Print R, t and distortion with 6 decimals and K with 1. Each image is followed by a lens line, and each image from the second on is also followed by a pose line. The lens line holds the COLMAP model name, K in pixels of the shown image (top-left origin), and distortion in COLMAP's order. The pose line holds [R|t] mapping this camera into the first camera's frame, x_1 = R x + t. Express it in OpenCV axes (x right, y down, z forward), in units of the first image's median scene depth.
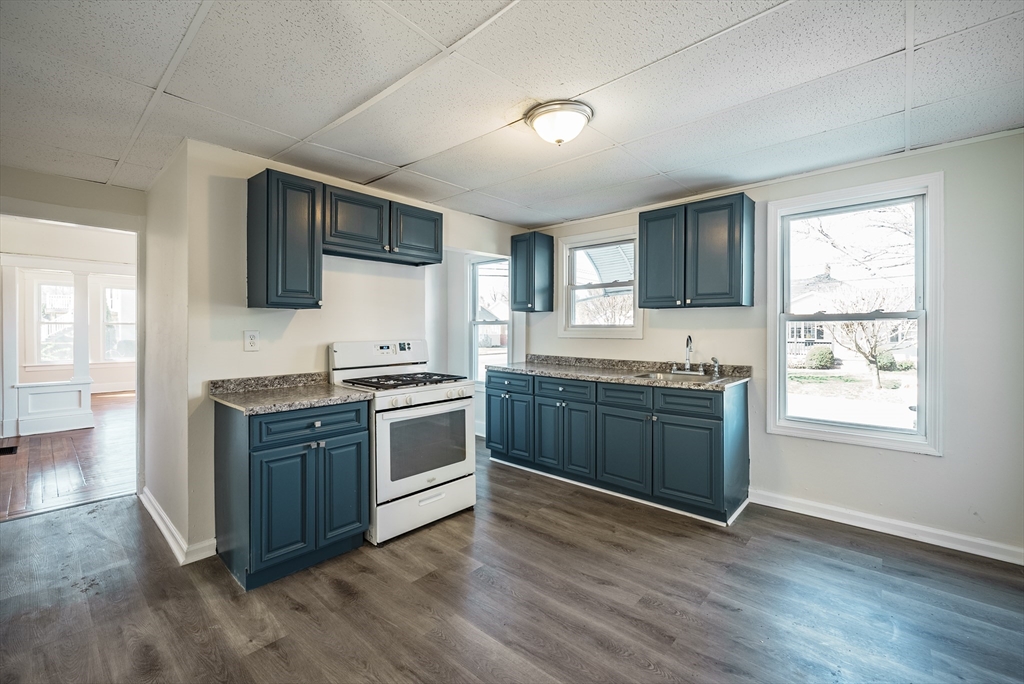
lens RADIAL K [[425.3, 0, 513.8], [0, 425.3, 330.3], [0, 0, 1]] dist [-0.000695, -0.000357]
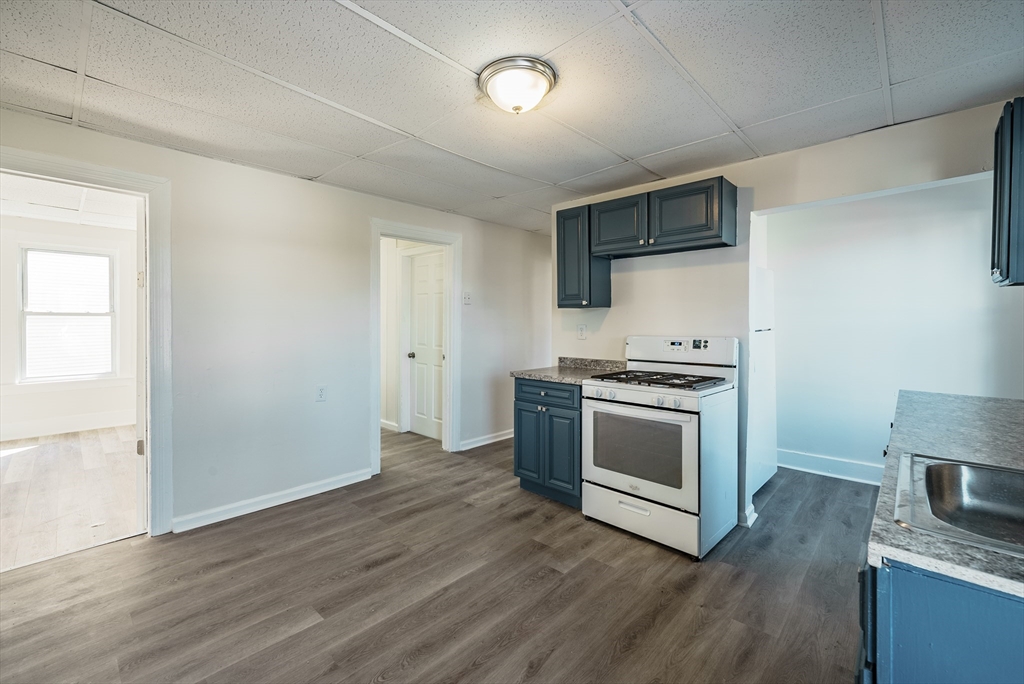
lens RADIAL K [[425.9, 0, 517.6], [0, 425.9, 324.5], [0, 0, 1]] dist [-0.000002, -0.000005]
pose [[-0.005350, 0.006052, -0.999967, 0.810021], [-0.003693, 0.999975, 0.006071, -0.007493], [0.999979, 0.003725, -0.005328, 0.832237]]
